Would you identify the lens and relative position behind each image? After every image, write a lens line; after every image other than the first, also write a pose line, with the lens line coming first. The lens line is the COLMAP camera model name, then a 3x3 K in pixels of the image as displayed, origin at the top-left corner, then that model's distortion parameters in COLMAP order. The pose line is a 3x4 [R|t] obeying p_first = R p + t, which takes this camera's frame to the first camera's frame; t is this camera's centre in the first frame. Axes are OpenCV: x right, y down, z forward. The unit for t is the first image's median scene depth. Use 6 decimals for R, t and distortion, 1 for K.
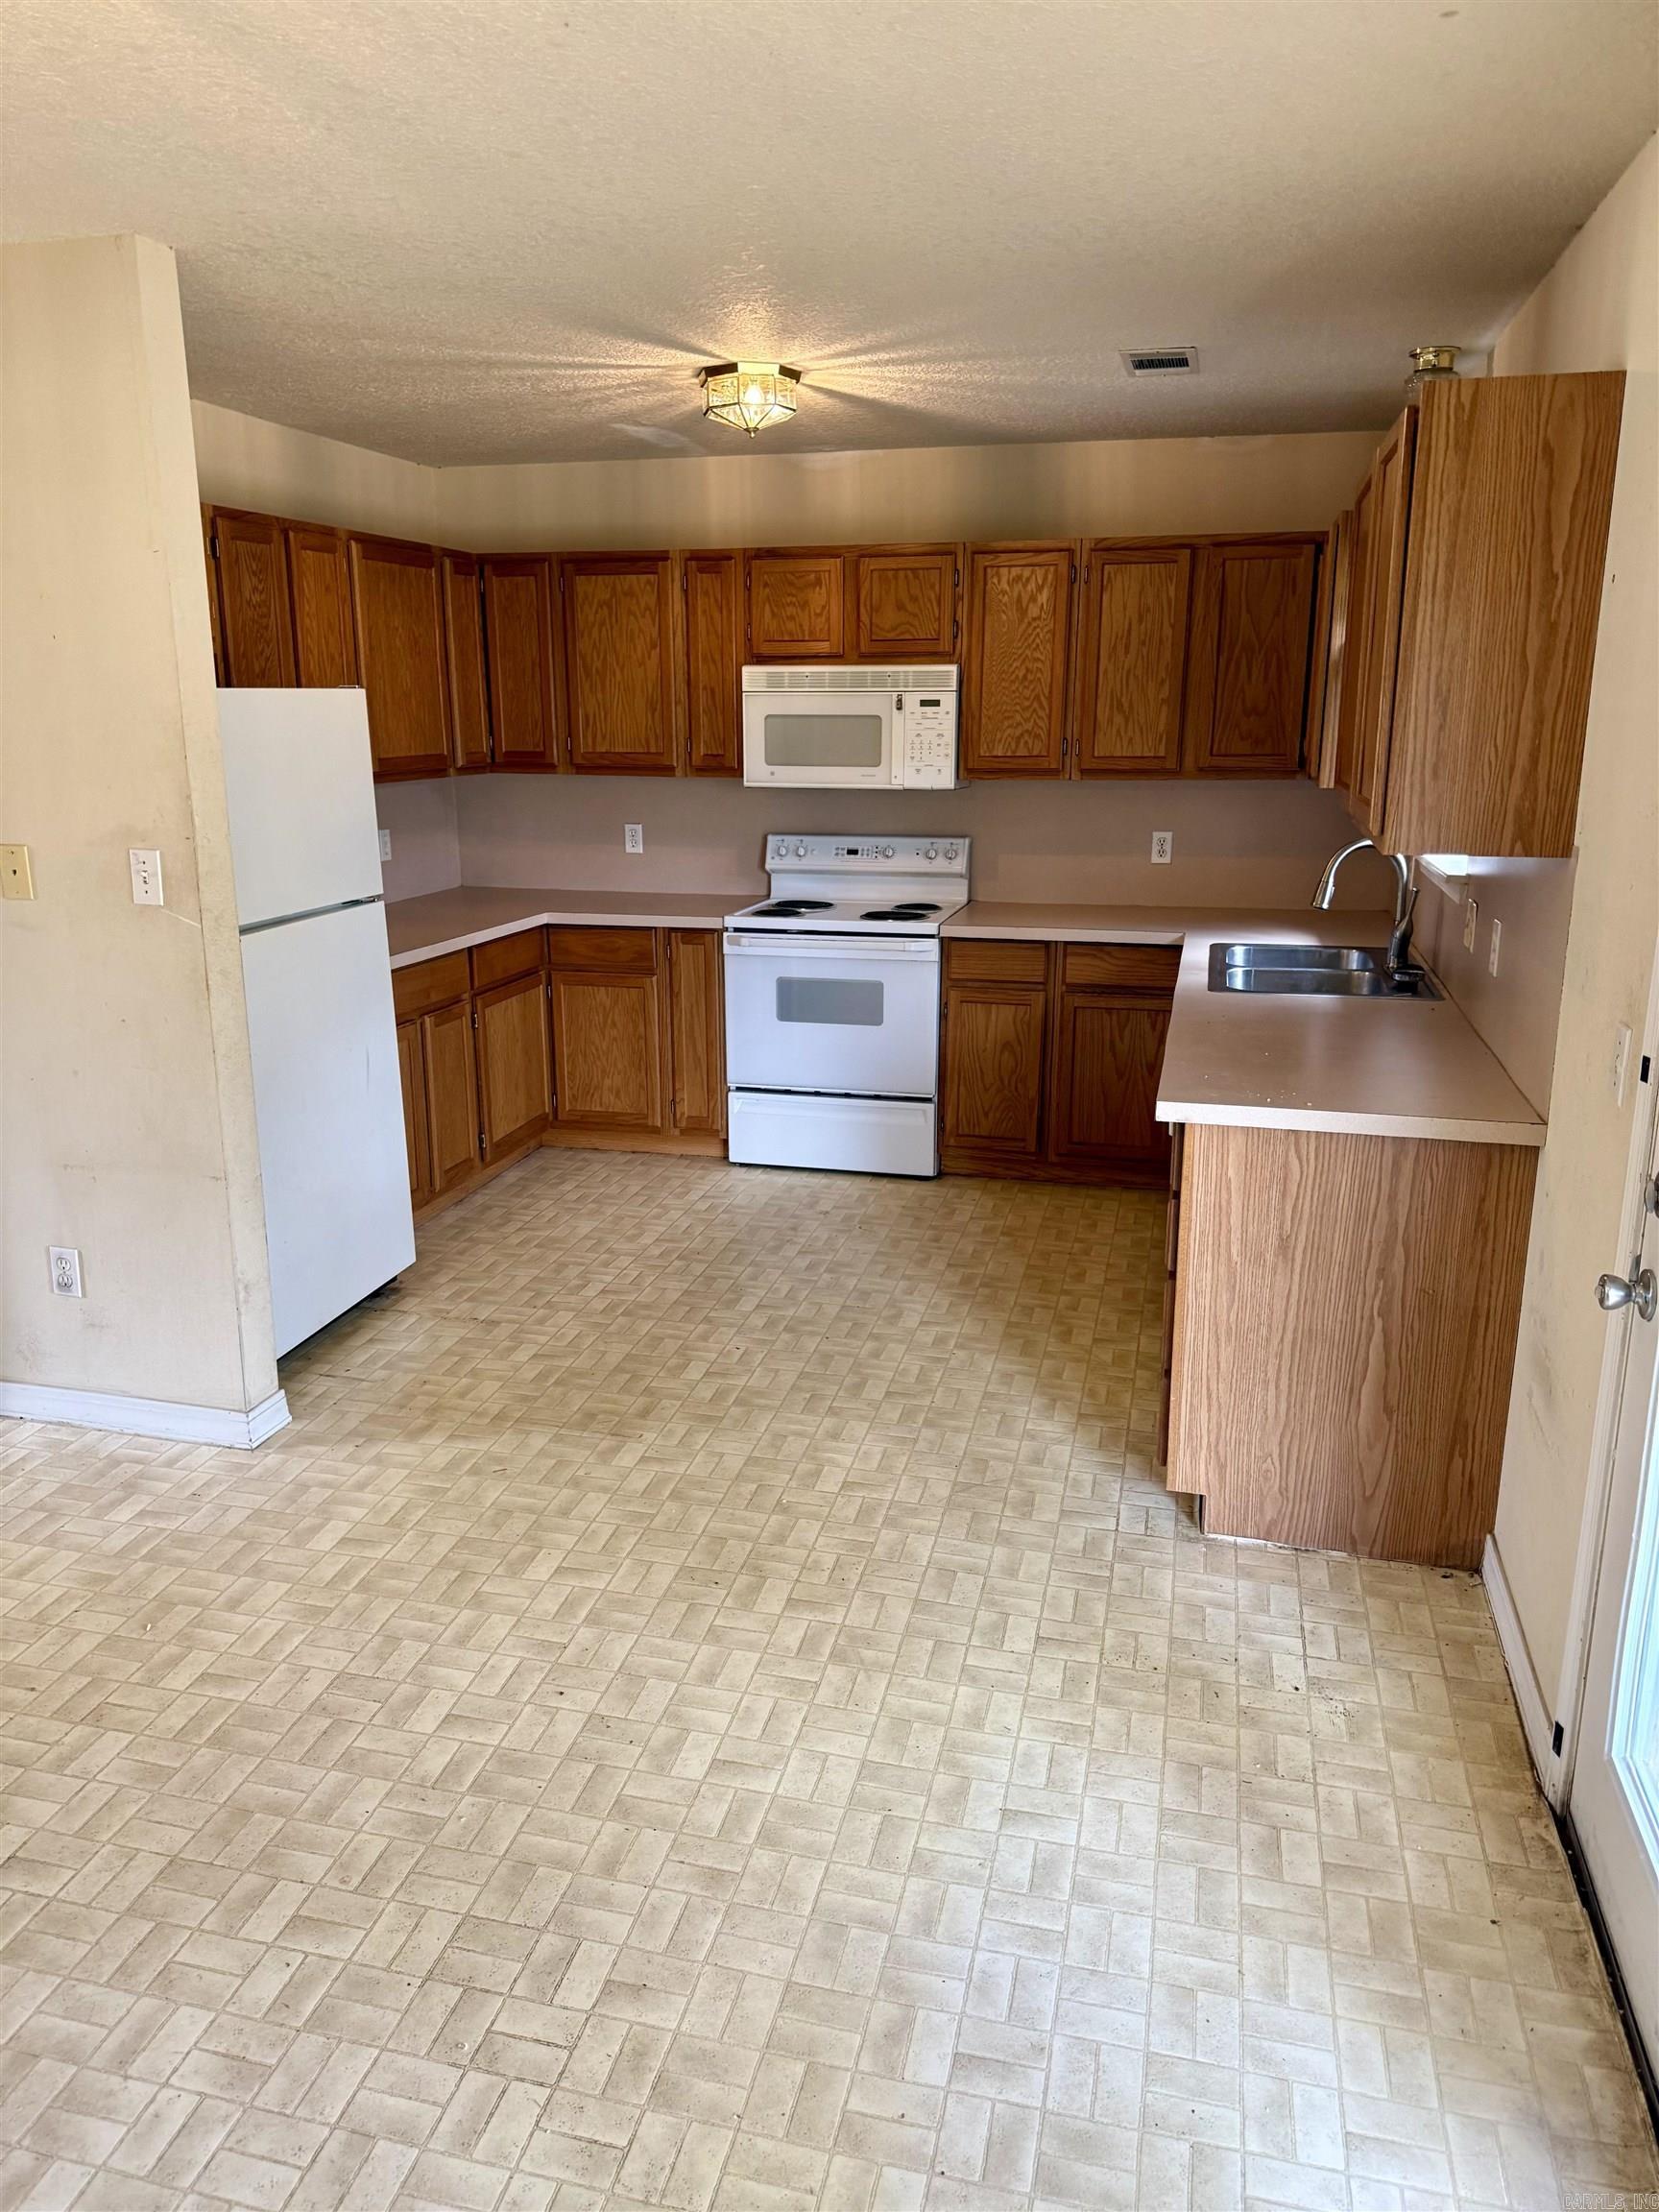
lens RADIAL K [[1539.8, 0, 839.8], [0, 1539.8, 1103.6], [0, 0, 1]] dist [0.095820, -0.143137]
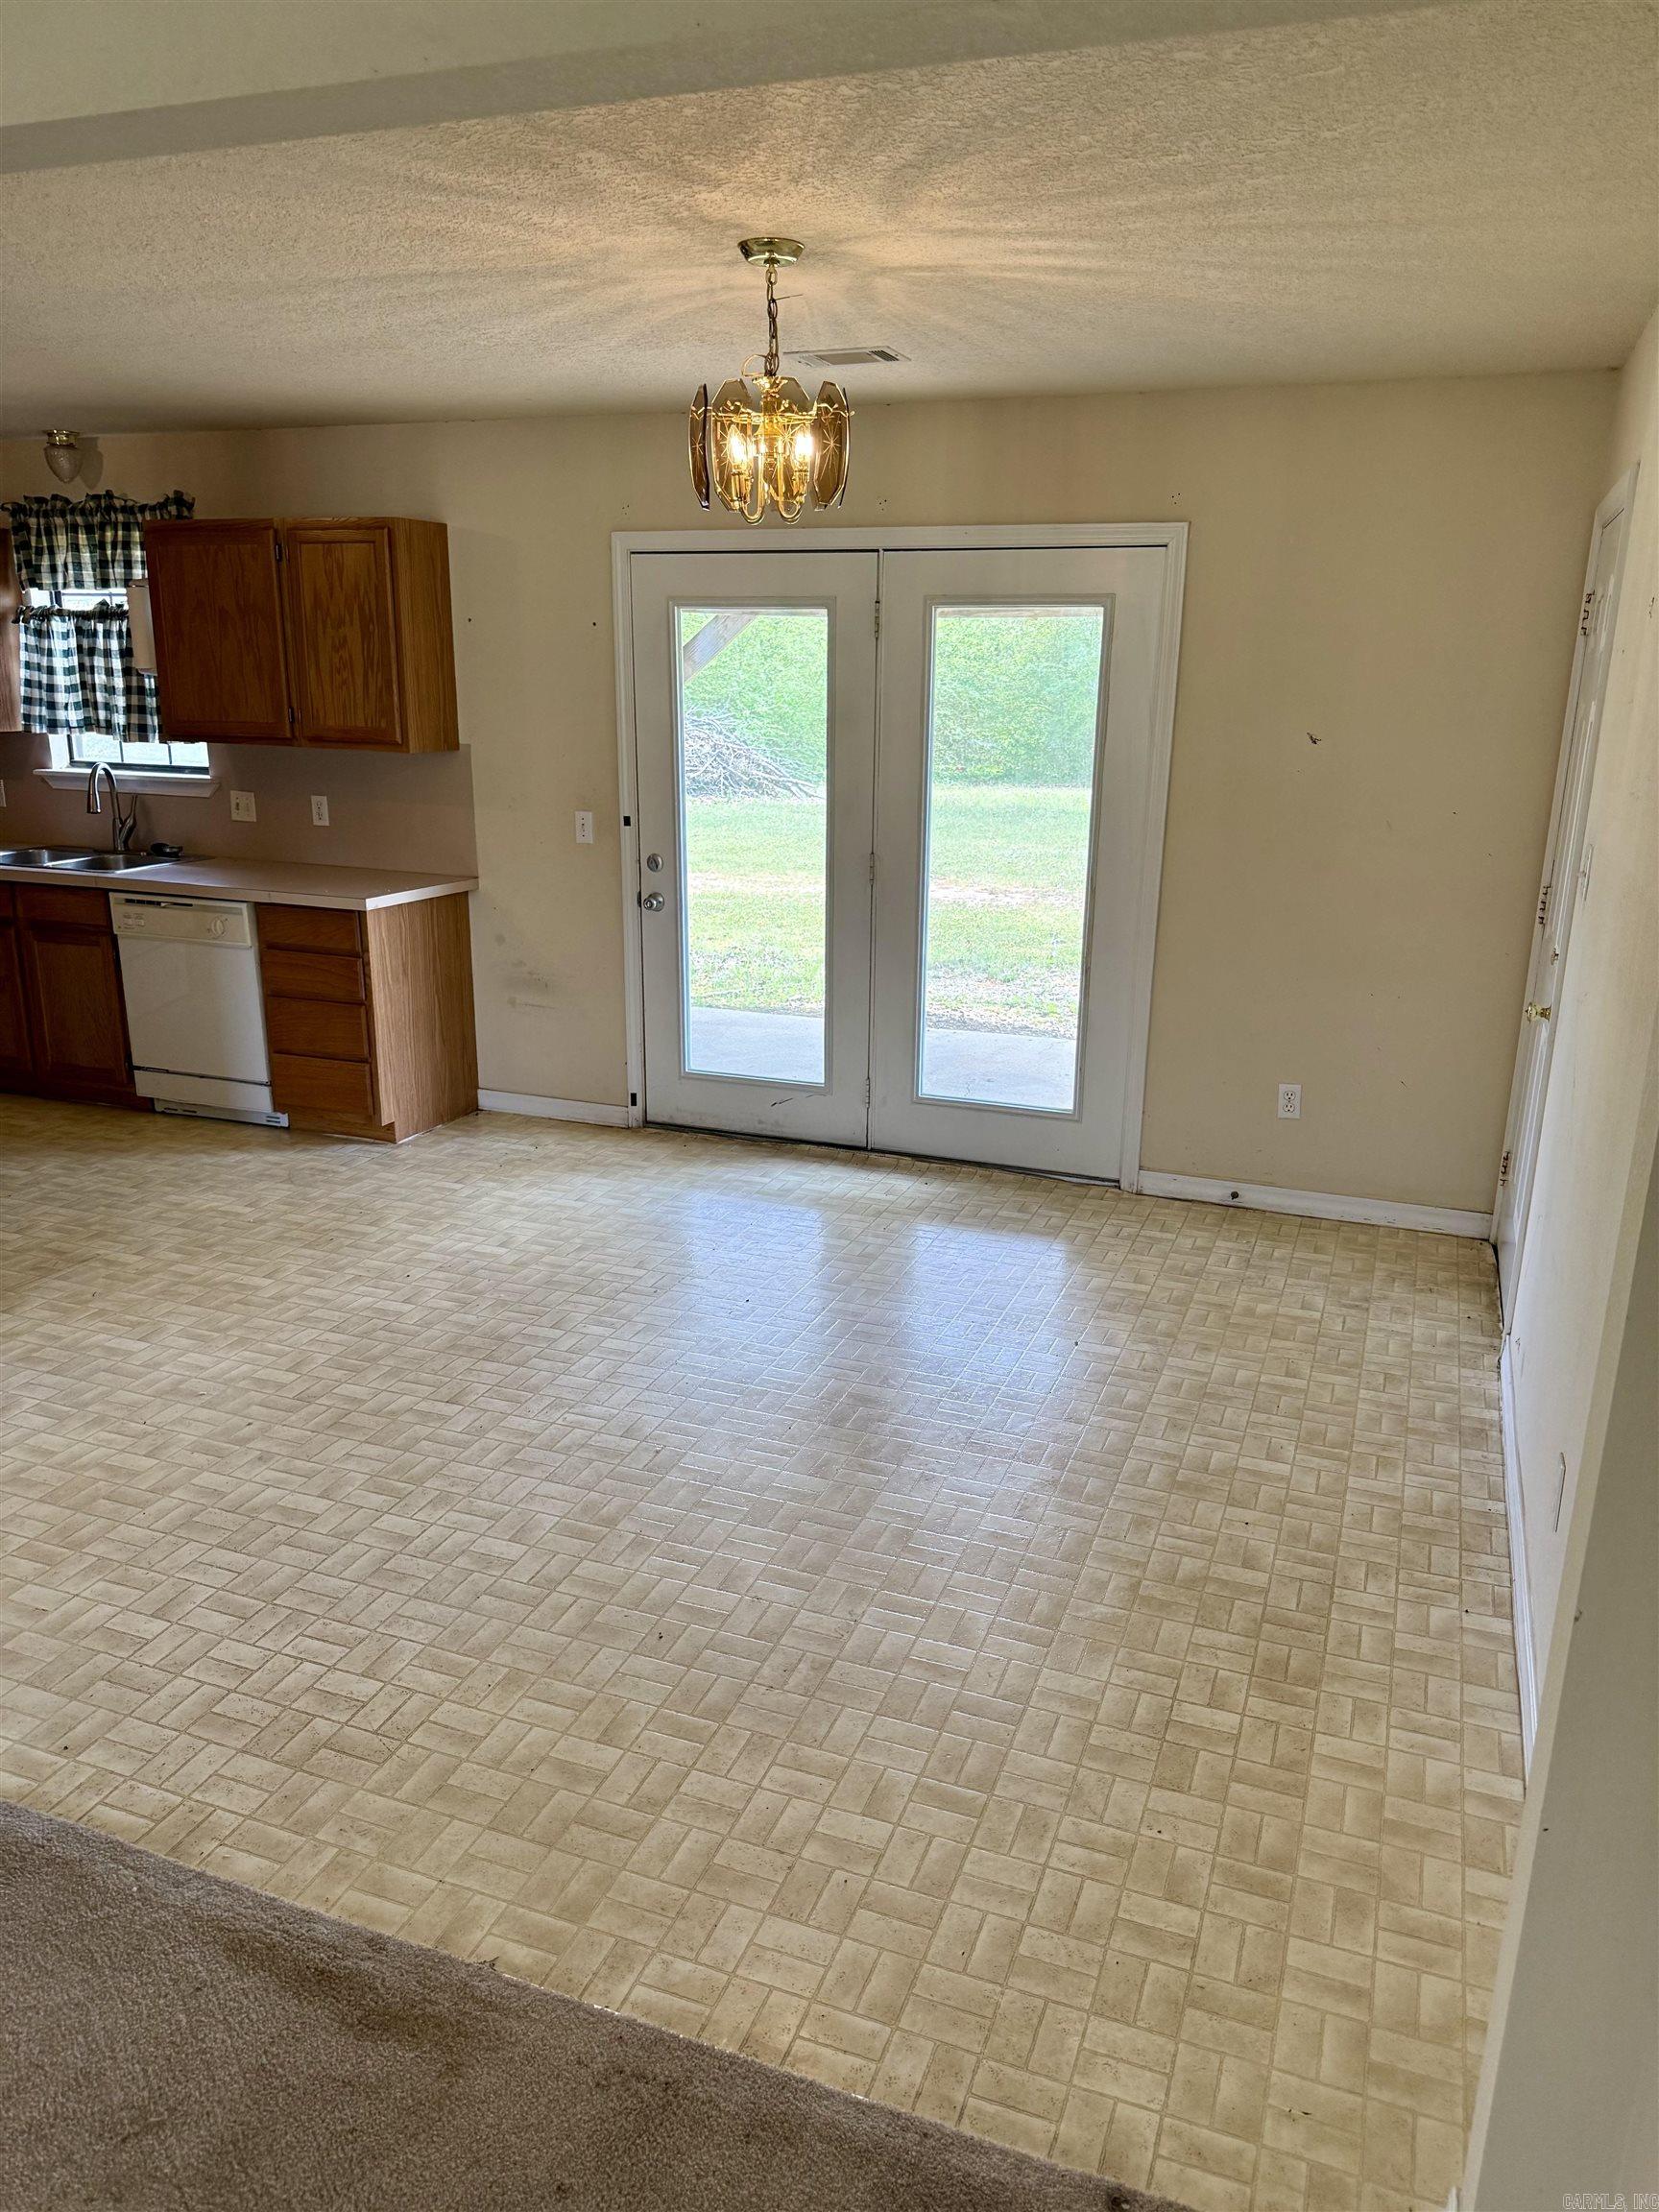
lens RADIAL K [[1539.8, 0, 839.8], [0, 1539.8, 1103.6], [0, 0, 1]] dist [0.095820, -0.143137]
pose [[0.112115, -0.266046, 0.957418, -0.845788], [0.233308, 0.943608, 0.234887, -0.040626], [-0.965918, 0.197039, 0.167863, 0.117945]]
